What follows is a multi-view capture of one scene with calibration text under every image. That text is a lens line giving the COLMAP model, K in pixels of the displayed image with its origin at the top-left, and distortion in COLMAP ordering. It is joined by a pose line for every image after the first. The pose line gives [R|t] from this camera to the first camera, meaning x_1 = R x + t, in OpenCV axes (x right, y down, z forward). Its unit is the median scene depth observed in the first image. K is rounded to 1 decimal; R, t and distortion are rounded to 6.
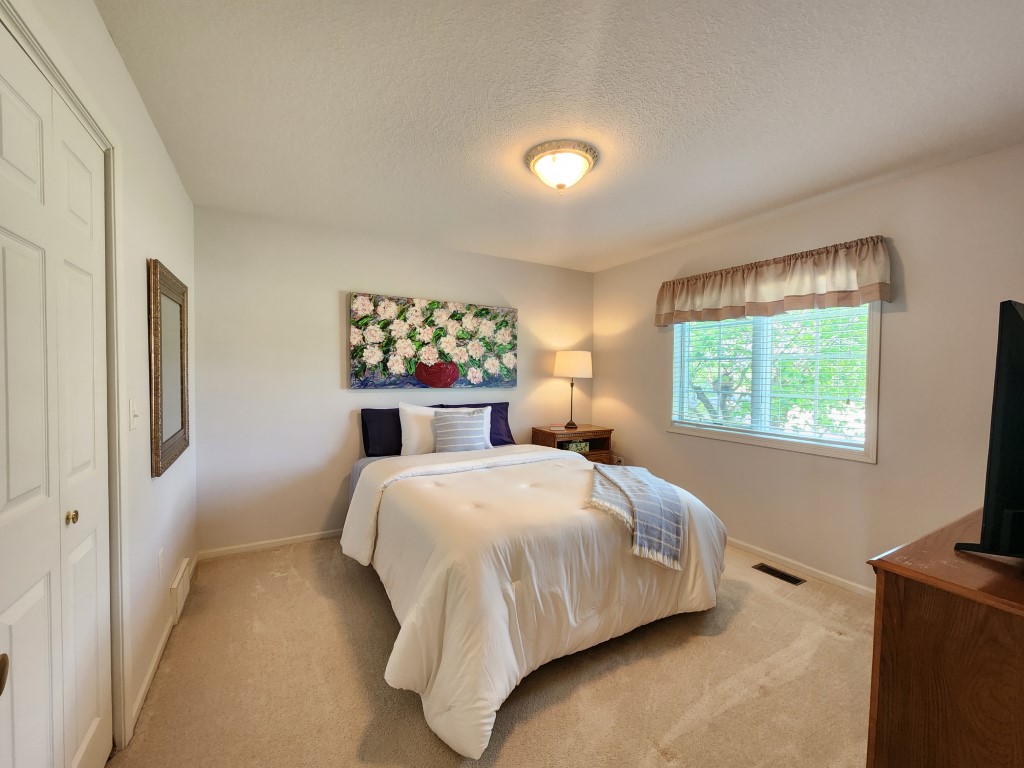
lens RADIAL K [[420.1, 0, 516.9], [0, 420.1, 380.7], [0, 0, 1]] dist [0.000965, -0.000115]
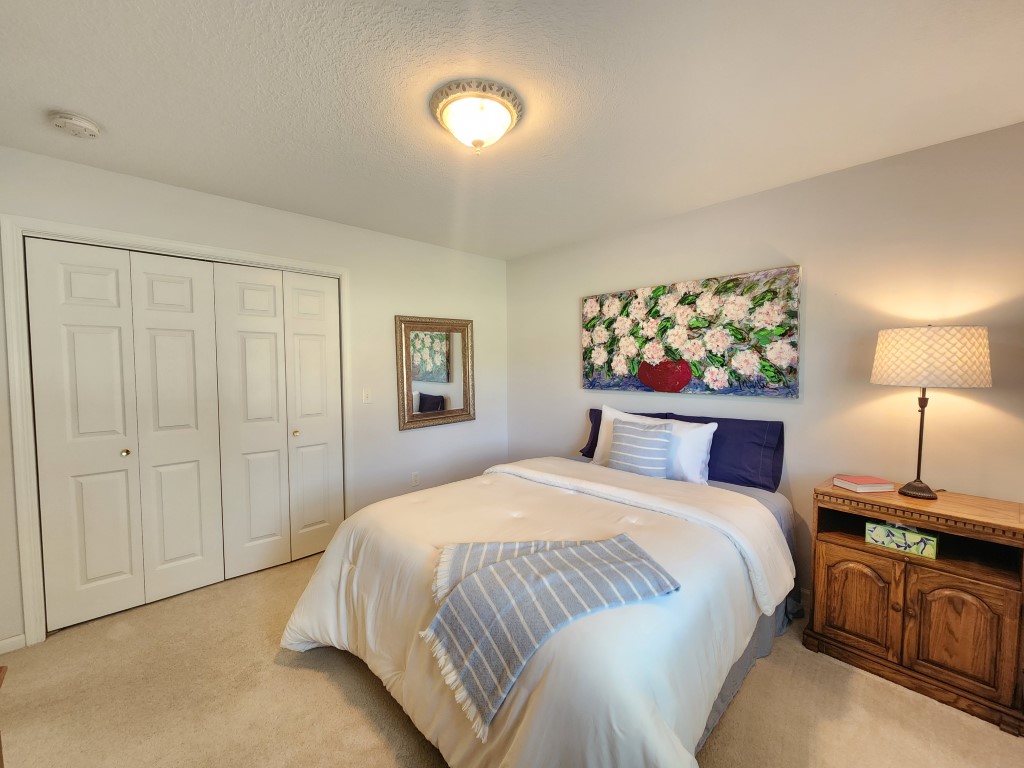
lens RADIAL K [[420.1, 0, 516.9], [0, 420.1, 380.7], [0, 0, 1]] dist [0.000965, -0.000115]
pose [[0.228174, 0.024001, -0.973324, 0.547872], [-0.012054, 0.999689, 0.021826, -0.020182], [0.973546, 0.006752, 0.228393, 0.546643]]
